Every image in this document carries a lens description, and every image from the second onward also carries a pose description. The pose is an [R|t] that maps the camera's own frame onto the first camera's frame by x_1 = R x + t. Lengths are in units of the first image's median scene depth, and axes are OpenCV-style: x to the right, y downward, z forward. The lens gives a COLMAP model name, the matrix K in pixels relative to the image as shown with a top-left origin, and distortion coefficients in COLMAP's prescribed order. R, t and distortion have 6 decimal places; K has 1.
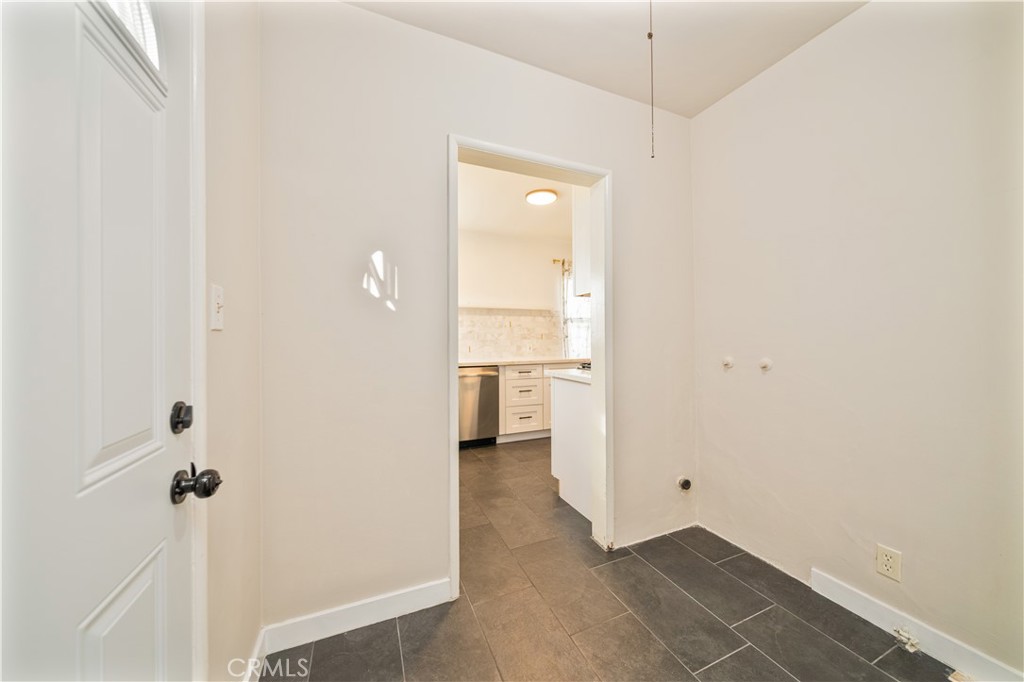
lens RADIAL K [[350.4, 0, 512.2], [0, 350.4, 338.4], [0, 0, 1]] dist [-0.001610, 0.000076]
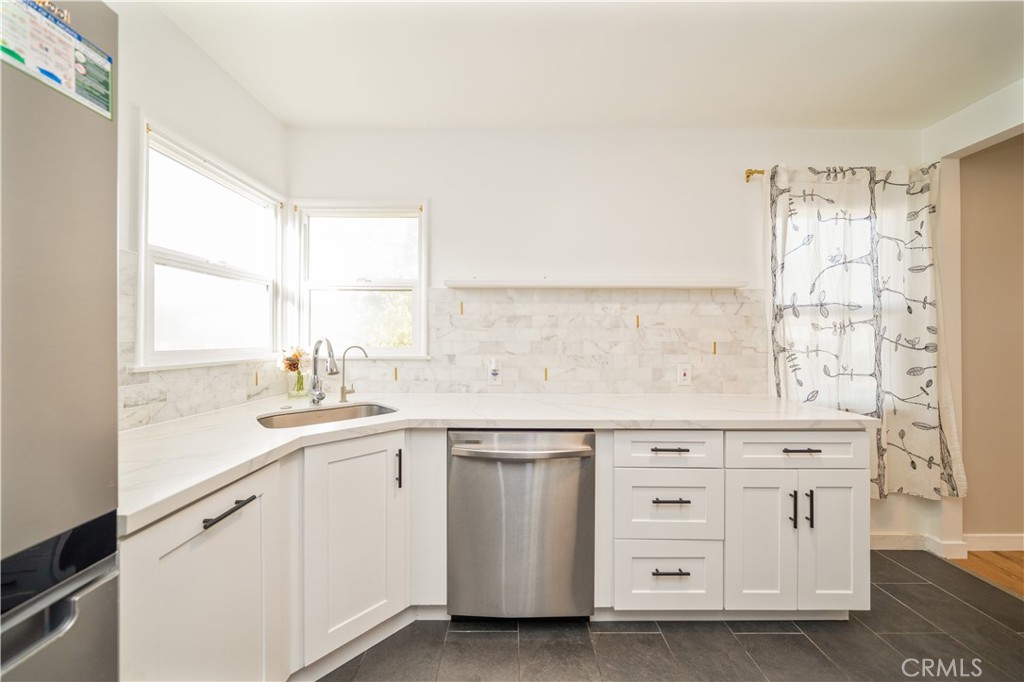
lens RADIAL K [[350.4, 0, 512.2], [0, 350.4, 338.4], [0, 0, 1]] dist [-0.001610, 0.000076]
pose [[0.919361, 0.007112, -0.393350, 0.023580], [-0.006135, 0.999974, 0.003741, -0.018424], [0.393366, -0.001026, 0.919381, 0.504764]]
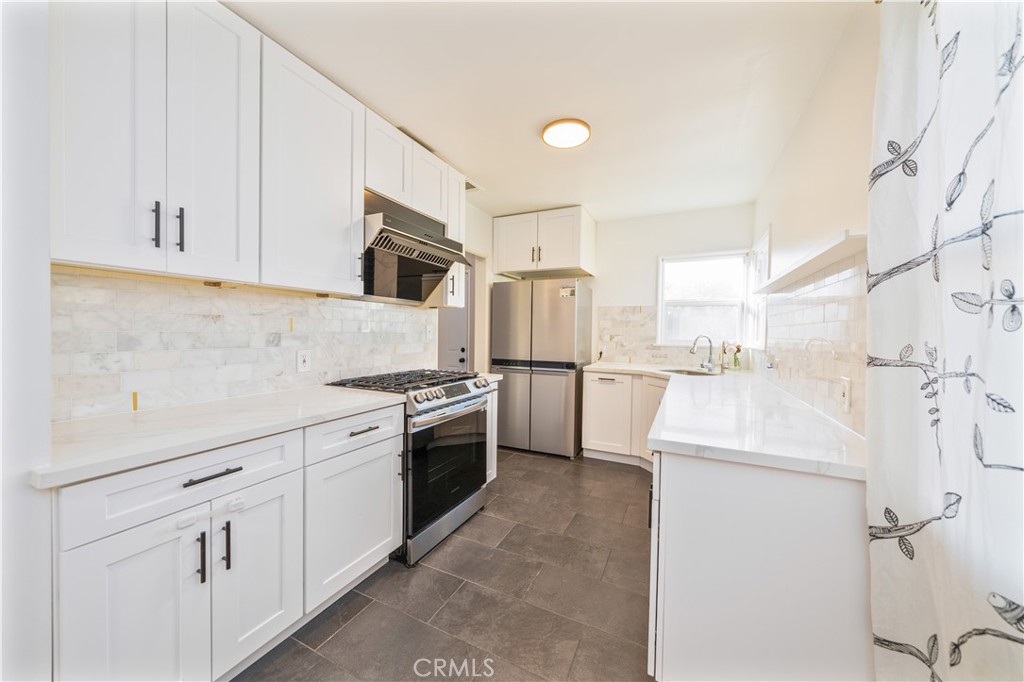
lens RADIAL K [[359.2, 0, 512.8], [0, 359.2, 338.6], [0, 0, 1]] dist [0.000010, -0.000073]
pose [[-0.756318, 0.007263, -0.654163, 0.438436], [-0.007793, 0.999767, 0.020110, -0.020078], [0.654157, 0.020308, -0.756086, 1.047188]]
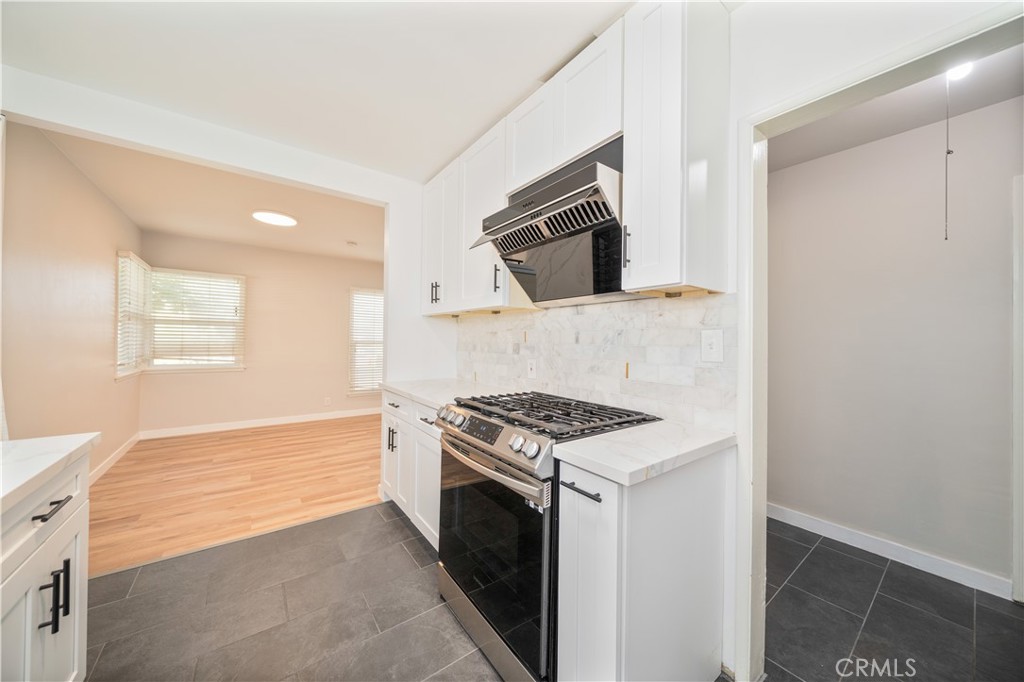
lens RADIAL K [[350.4, 0, 512.2], [0, 350.4, 338.4], [0, 0, 1]] dist [-0.001610, 0.000076]
pose [[-0.237050, 0.008023, 0.971464, -0.116578], [-0.015362, 0.999810, -0.012006, -0.017494], [-0.971376, -0.017770, -0.236882, 0.688846]]
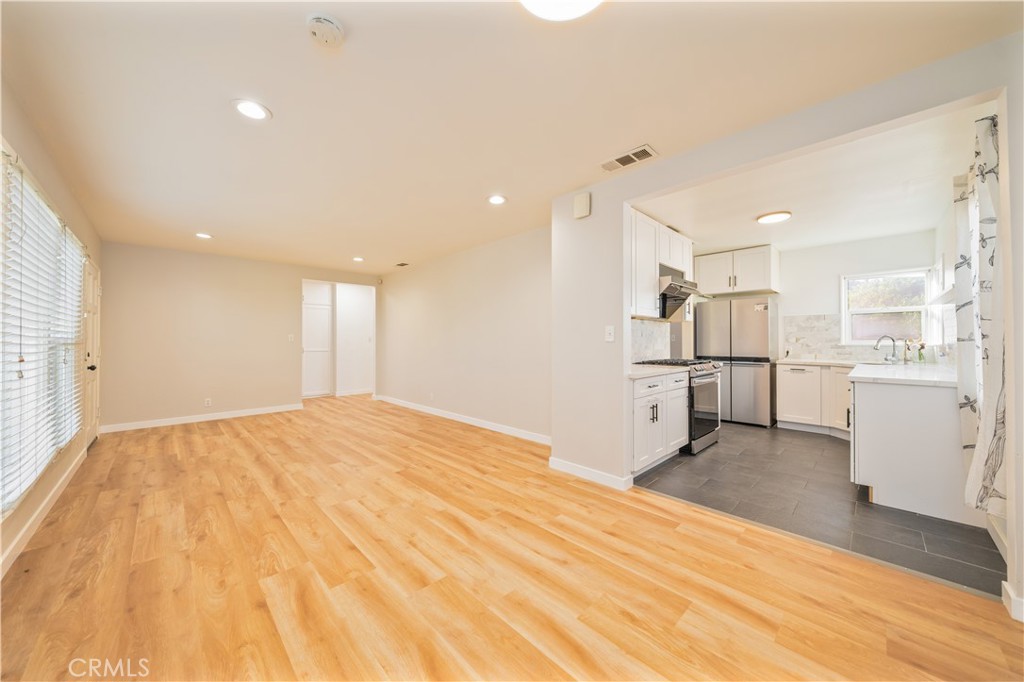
lens RADIAL K [[357.8, 0, 514.0], [0, 357.8, 338.2], [0, 0, 1]] dist [-0.002840, -0.000282]
pose [[-0.931938, 0.001816, -0.362614, 0.919078], [0.006160, 0.999922, -0.010823, -0.005577], [0.362566, -0.012320, -0.931877, 1.265744]]
